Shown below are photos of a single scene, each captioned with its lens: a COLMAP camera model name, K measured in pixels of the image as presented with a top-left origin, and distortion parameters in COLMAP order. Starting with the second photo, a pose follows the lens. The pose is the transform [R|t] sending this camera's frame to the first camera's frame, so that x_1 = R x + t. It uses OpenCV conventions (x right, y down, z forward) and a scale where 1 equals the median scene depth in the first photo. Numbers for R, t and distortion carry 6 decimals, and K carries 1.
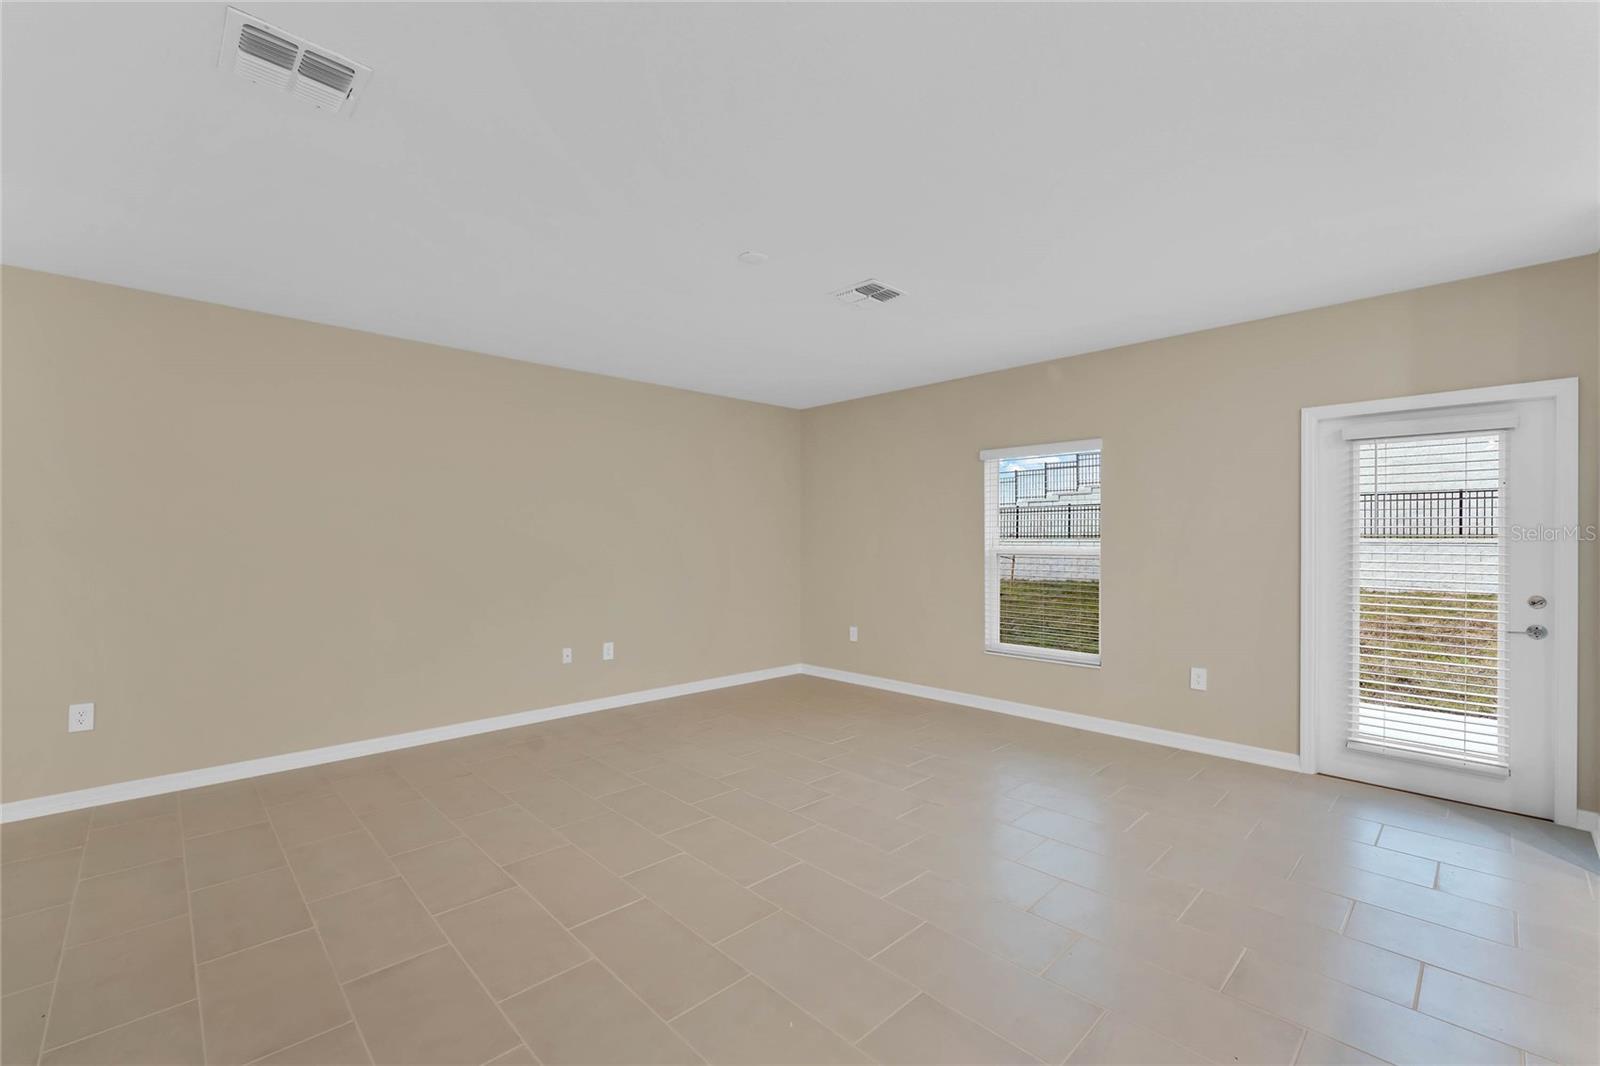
lens RADIAL K [[650.7, 0, 800.0], [0, 650.7, 533.0], [0, 0, 1]] dist [0.001780, 0.000383]
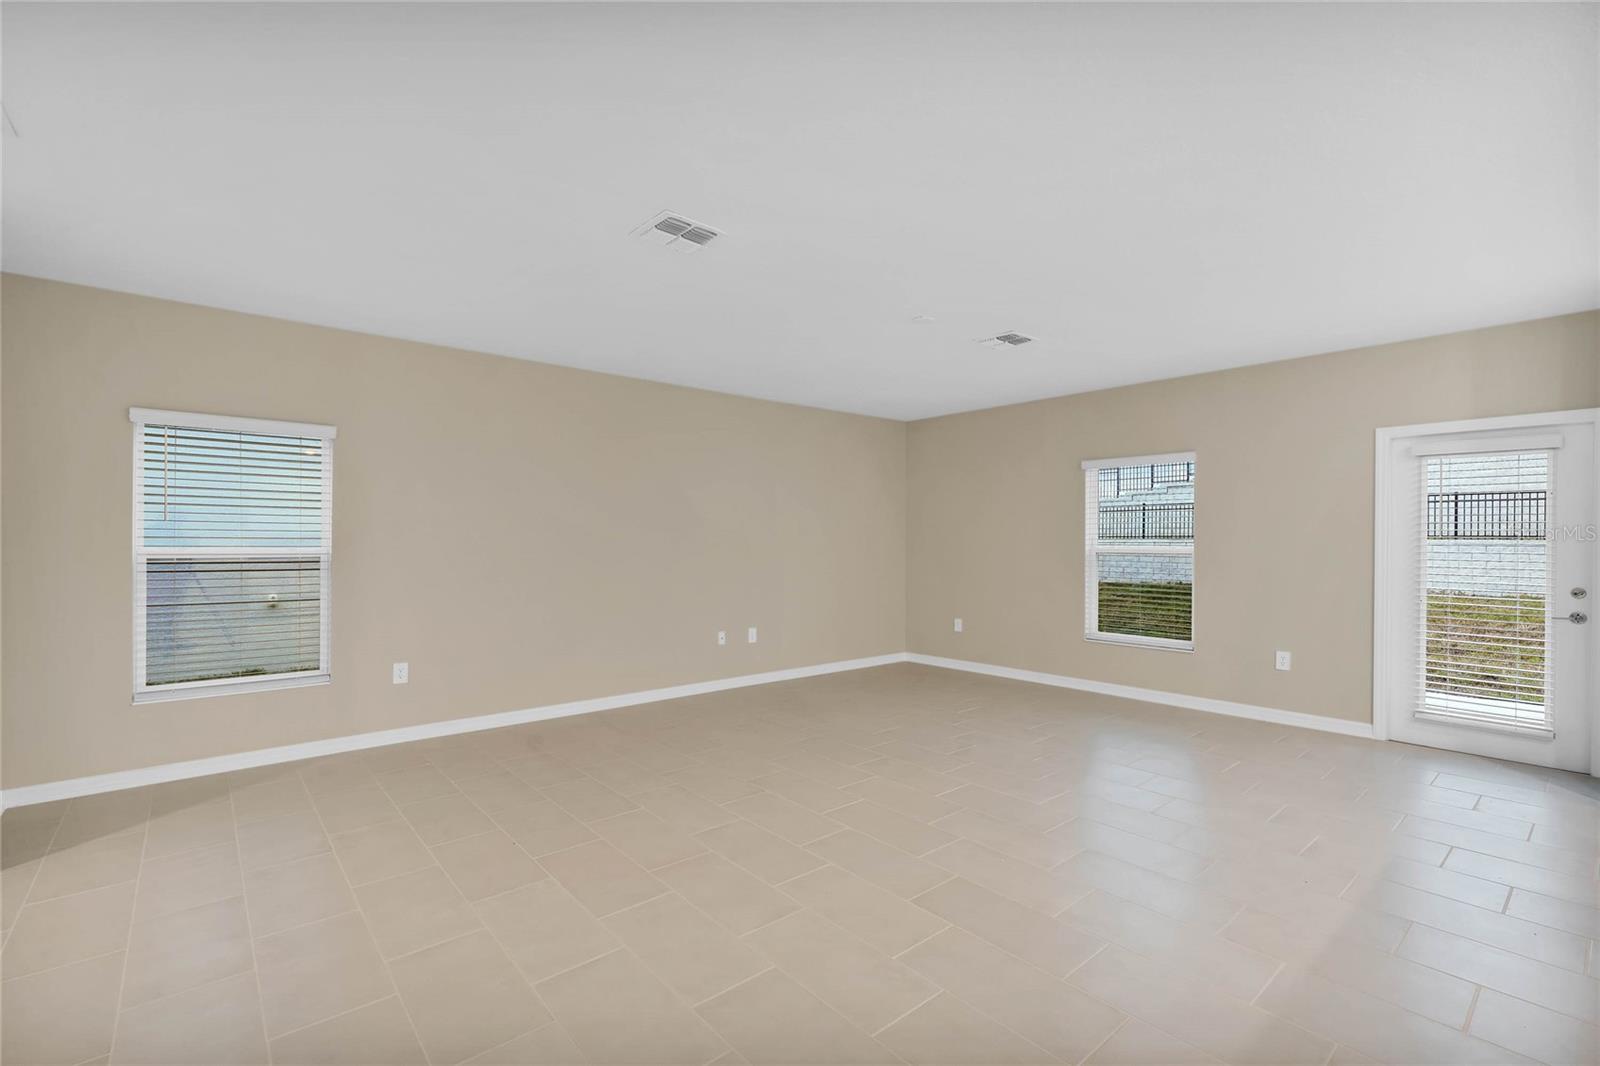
lens RADIAL K [[692.7, 0, 798.7], [0, 692.7, 536.6], [0, 0, 1]] dist [0.006767, 0.000106]
pose [[0.998279, 0.002063, -0.058615, -0.192784], [-0.001755, 0.999984, 0.005309, -0.001856], [0.058625, -0.005197, 0.998267, -0.310973]]
